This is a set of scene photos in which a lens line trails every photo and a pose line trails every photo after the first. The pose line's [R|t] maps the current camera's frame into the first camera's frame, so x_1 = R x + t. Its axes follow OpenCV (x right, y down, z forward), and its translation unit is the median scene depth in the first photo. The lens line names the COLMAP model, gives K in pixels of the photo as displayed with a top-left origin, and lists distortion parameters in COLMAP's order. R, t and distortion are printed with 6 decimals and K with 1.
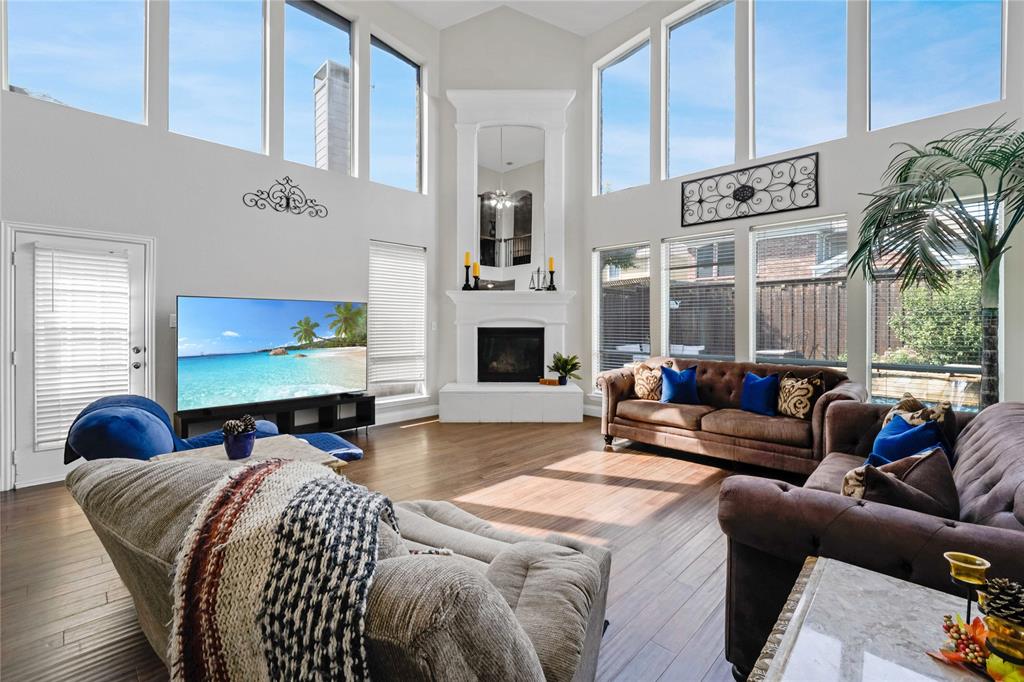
lens RADIAL K [[445.2, 0, 508.4], [0, 445.2, 325.3], [0, 0, 1]] dist [-0.003306, -0.000152]
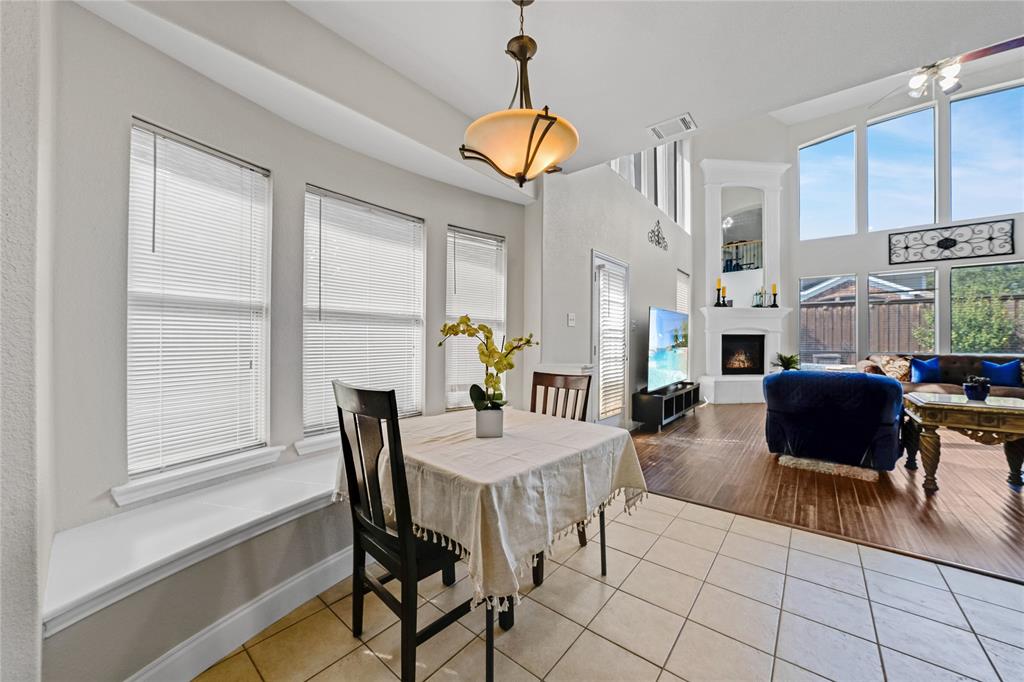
lens RADIAL K [[375.2, 0, 512.0], [0, 375.2, 341.0], [0, 0, 1]] dist [-0.032773, 0.007528]
pose [[0.995466, -0.000894, 0.095112, -0.982543], [0.000853, 1.000000, 0.000476, 0.028500], [-0.095112, -0.000392, 0.995466, -0.074427]]
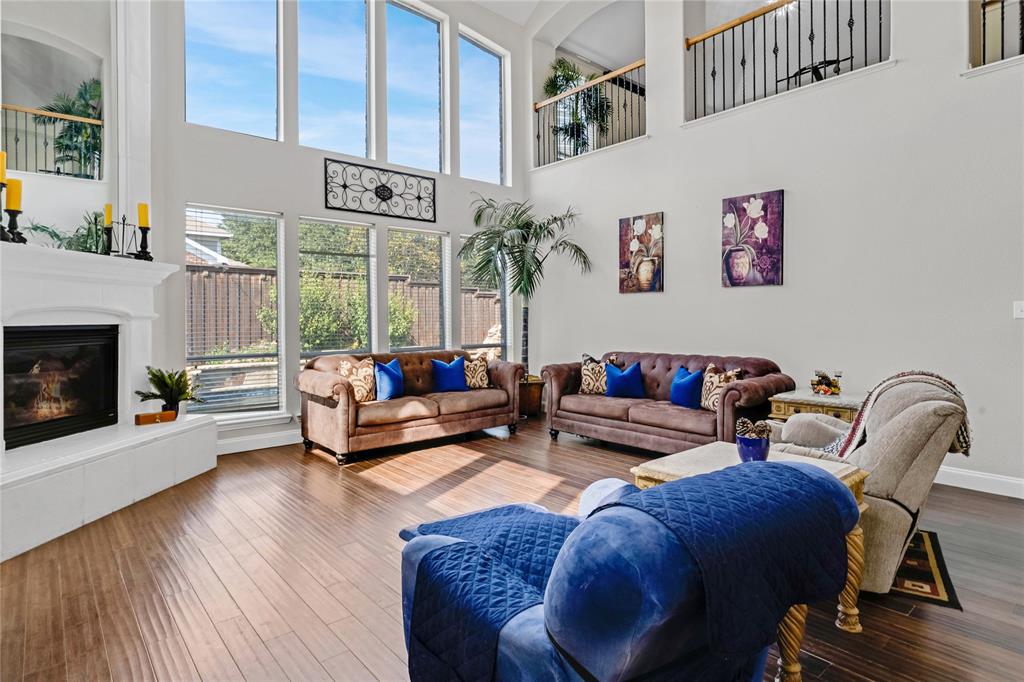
lens RADIAL K [[550.7, 0, 517.4], [0, 550.7, 312.9], [0, 0, 1]] dist [0.003784, 0.000484]
pose [[0.078611, 0.005832, 0.996888, -0.693271], [0.005883, 0.999963, -0.006314, -0.002875], [-0.996888, 0.006362, 0.078574, 0.549986]]
